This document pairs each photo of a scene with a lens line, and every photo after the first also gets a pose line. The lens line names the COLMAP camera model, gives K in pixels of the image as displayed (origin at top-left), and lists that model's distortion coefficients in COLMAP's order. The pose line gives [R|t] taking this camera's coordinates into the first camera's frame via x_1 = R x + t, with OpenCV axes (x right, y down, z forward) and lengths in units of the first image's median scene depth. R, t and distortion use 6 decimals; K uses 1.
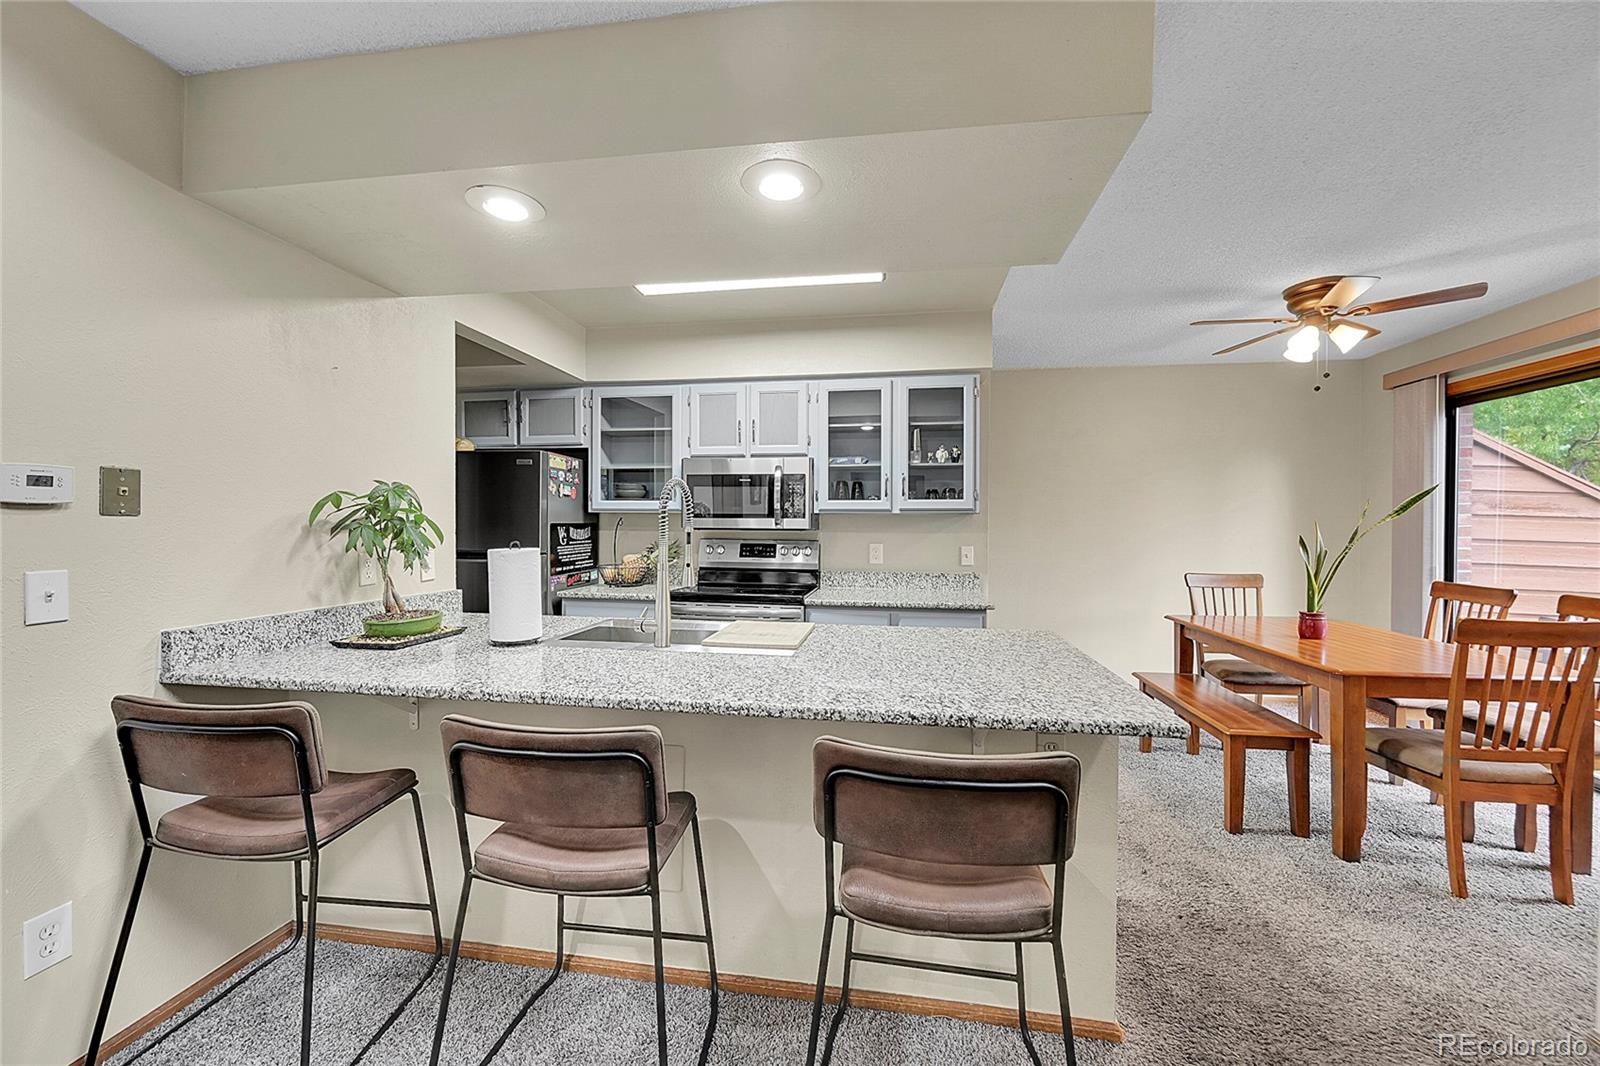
lens RADIAL K [[631.5, 0, 800.3], [0, 631.5, 529.8], [0, 0, 1]] dist [0.000141, 0.000421]
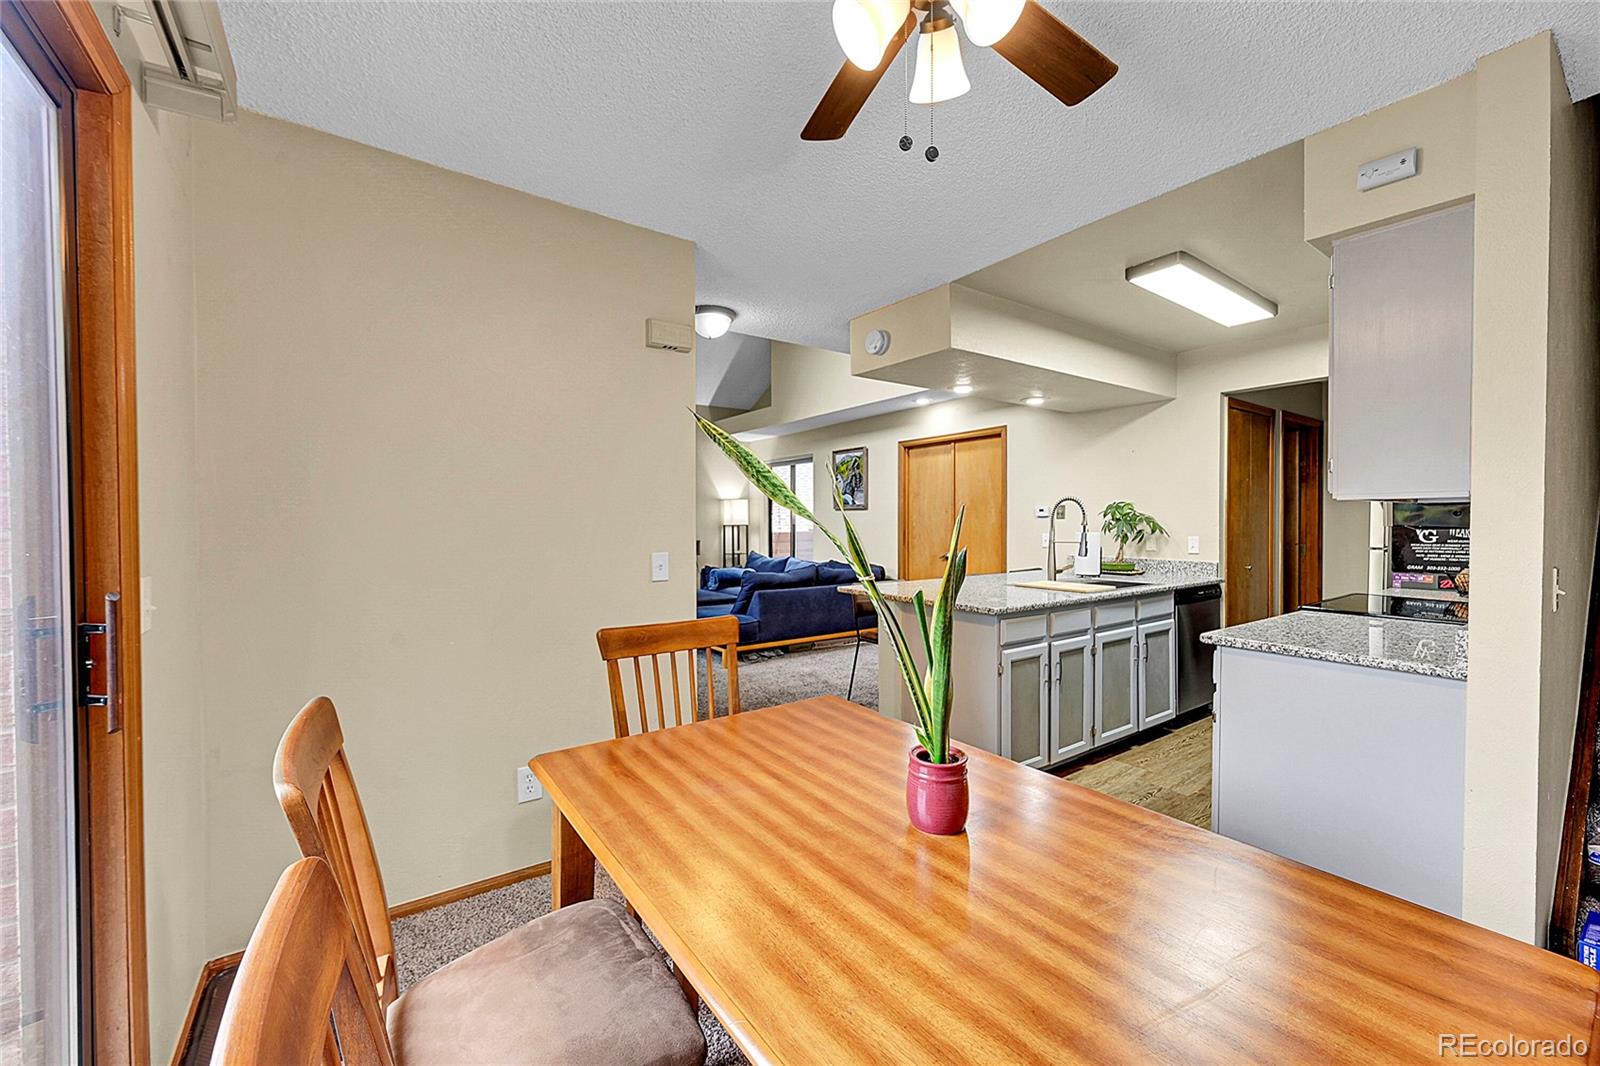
lens RADIAL K [[631.5, 0, 801.9], [0, 631.5, 533.1], [0, 0, 1]] dist [0.000141, 0.000421]
pose [[-0.718079, 0.015133, -0.695797, 0.971411], [-0.003290, 0.999679, 0.025138, -0.011641], [0.695954, 0.020340, -0.717799, 1.045323]]
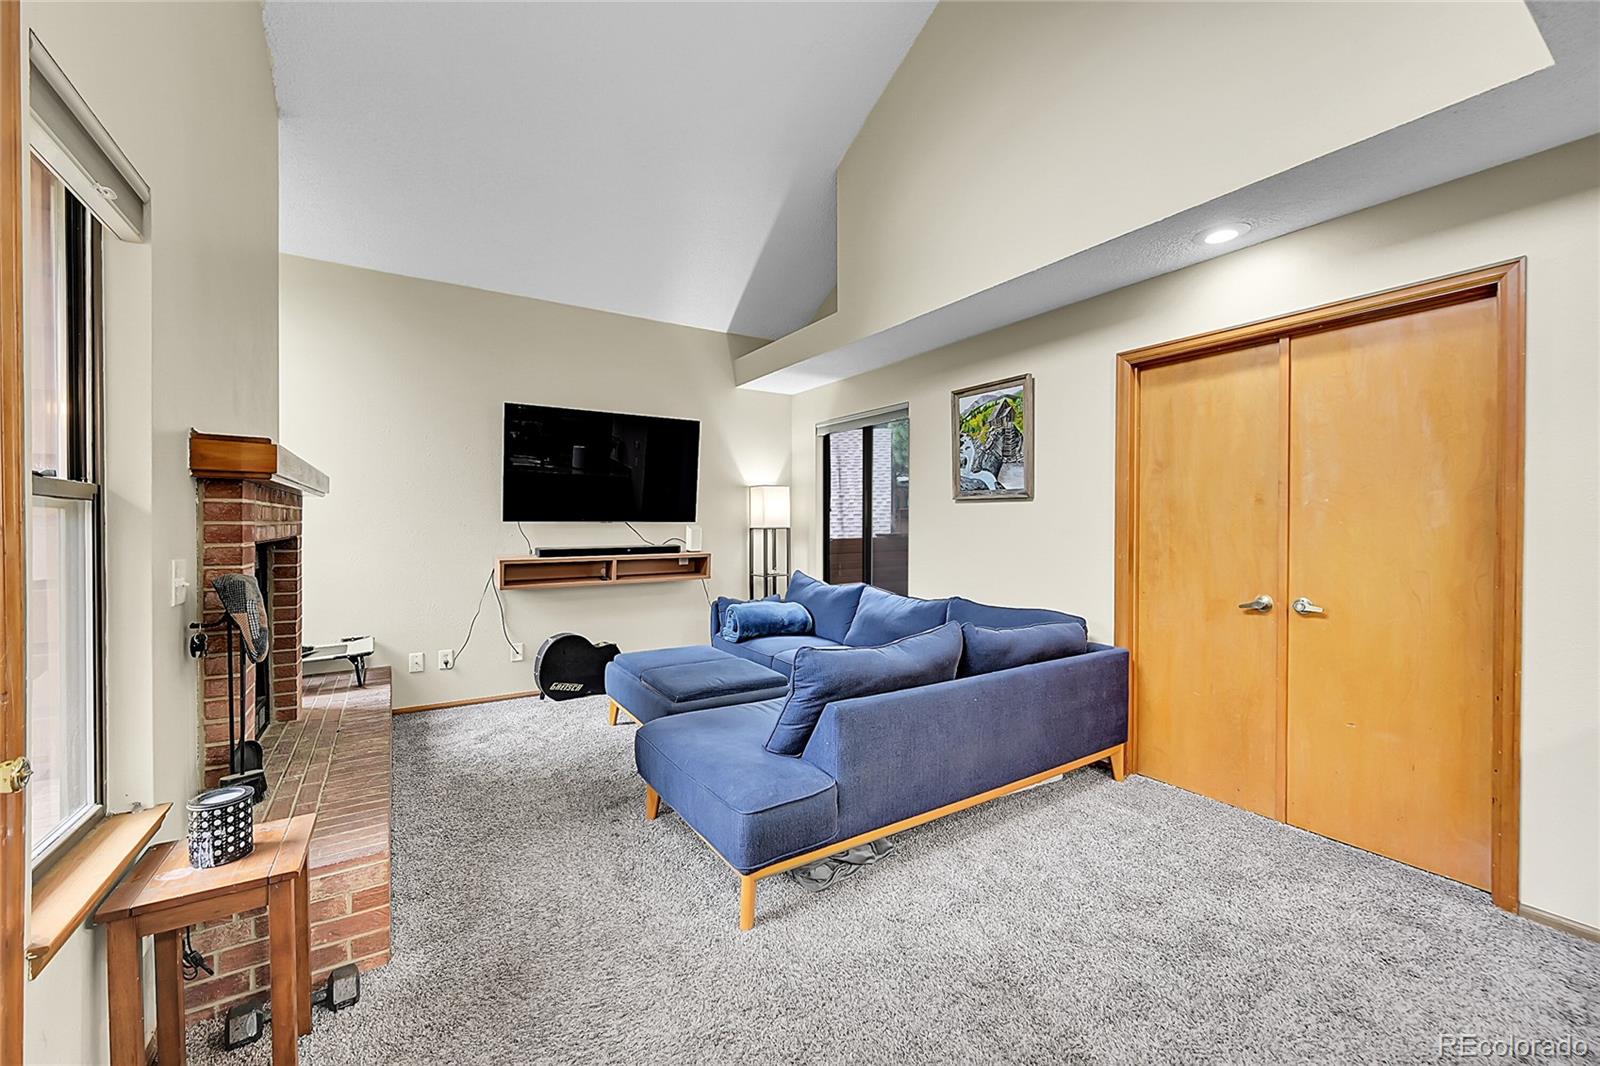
lens RADIAL K [[631.5, 0, 796.4], [0, 631.5, 527.5], [0, 0, 1]] dist [0.000141, 0.000421]
pose [[-0.754035, 0.004378, -0.656819, 0.386263], [-0.006879, 0.999870, 0.014561, -0.003272], [0.656798, 0.015498, -0.753907, 0.276580]]
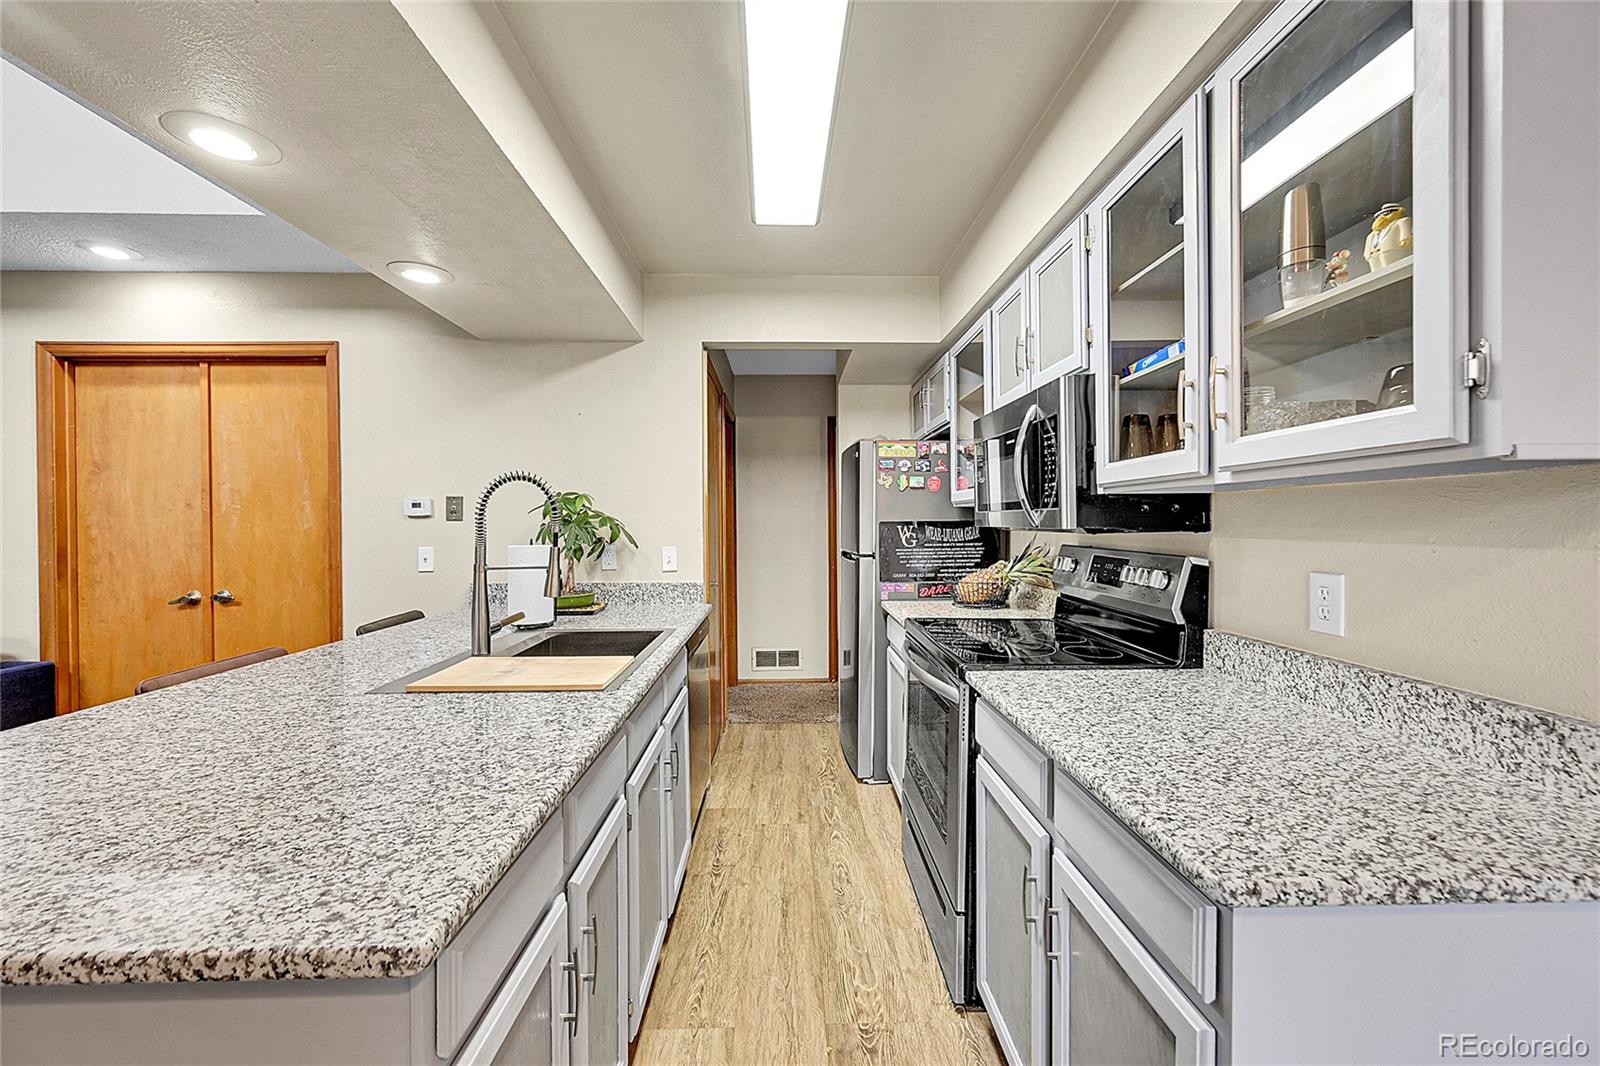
lens RADIAL K [[631.5, 0, 797.5], [0, 631.5, 530.6], [0, 0, 1]] dist [0.000141, 0.000421]
pose [[0.172229, 0.005936, -0.985039, 0.434497], [-0.003374, 0.999980, 0.005436, -0.002466], [0.985051, 0.002387, 0.172245, 0.720828]]
